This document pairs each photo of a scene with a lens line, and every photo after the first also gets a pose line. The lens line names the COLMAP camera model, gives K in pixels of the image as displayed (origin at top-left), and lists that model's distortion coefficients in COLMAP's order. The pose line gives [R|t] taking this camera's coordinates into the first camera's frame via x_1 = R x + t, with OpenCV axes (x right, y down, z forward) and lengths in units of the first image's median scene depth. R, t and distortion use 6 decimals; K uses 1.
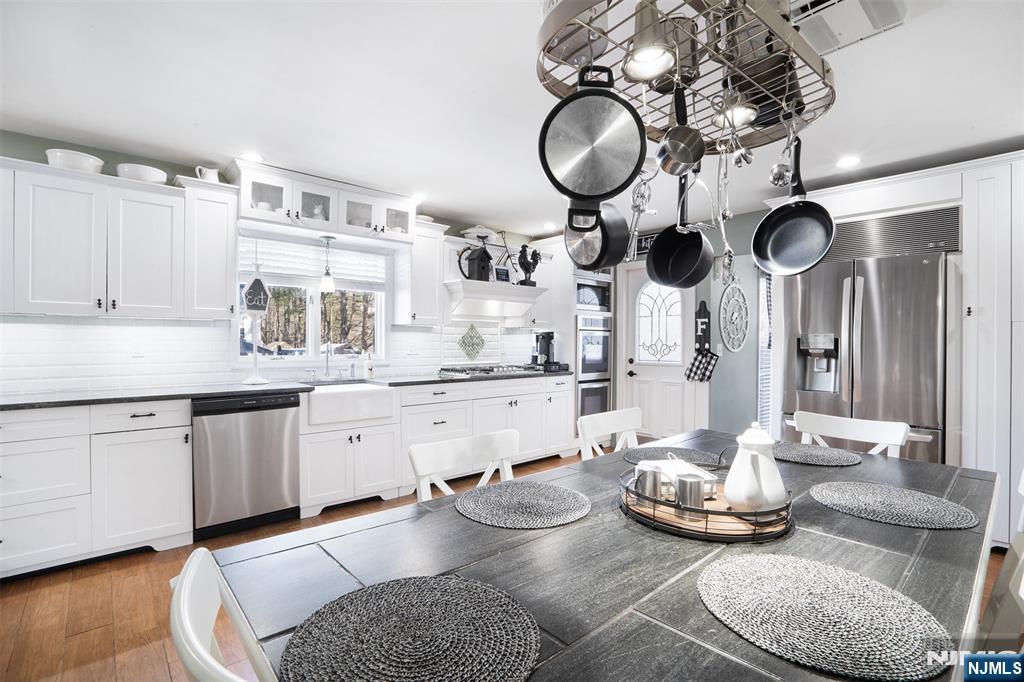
lens RADIAL K [[482.2, 0, 506.0], [0, 482.2, 344.2], [0, 0, 1]] dist [-0.053857, 0.020931]
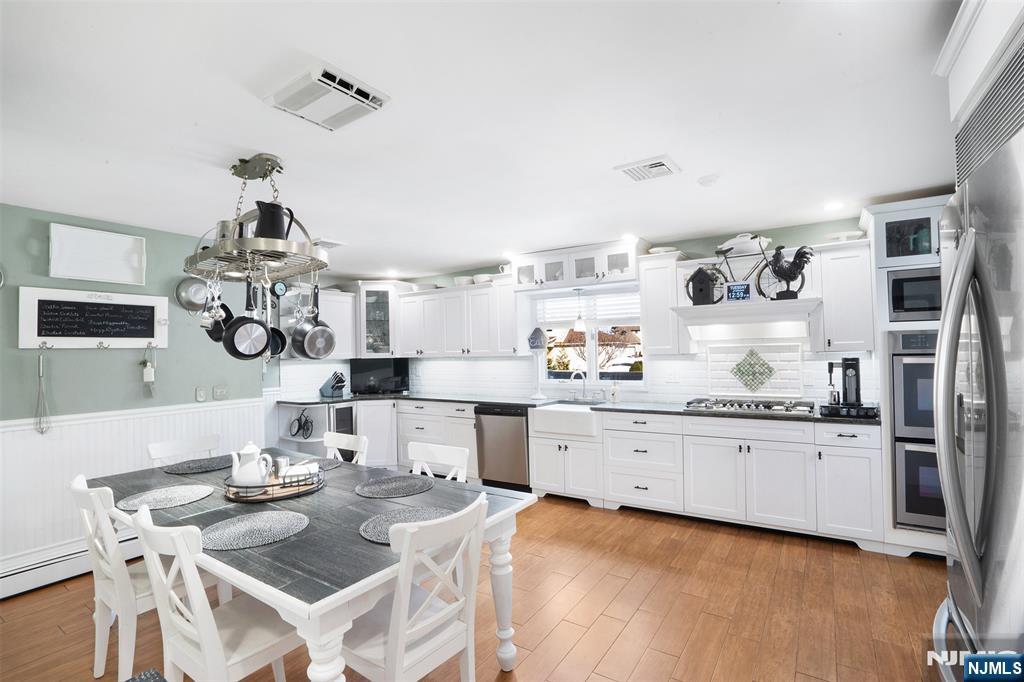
lens RADIAL K [[482.2, 0, 506.0], [0, 482.2, 344.2], [0, 0, 1]] dist [-0.053857, 0.020931]
pose [[0.242432, -0.022393, -0.969910, 2.140970], [0.016204, 0.999688, -0.019031, -0.139983], [0.970033, -0.011102, 0.242719, 1.271566]]
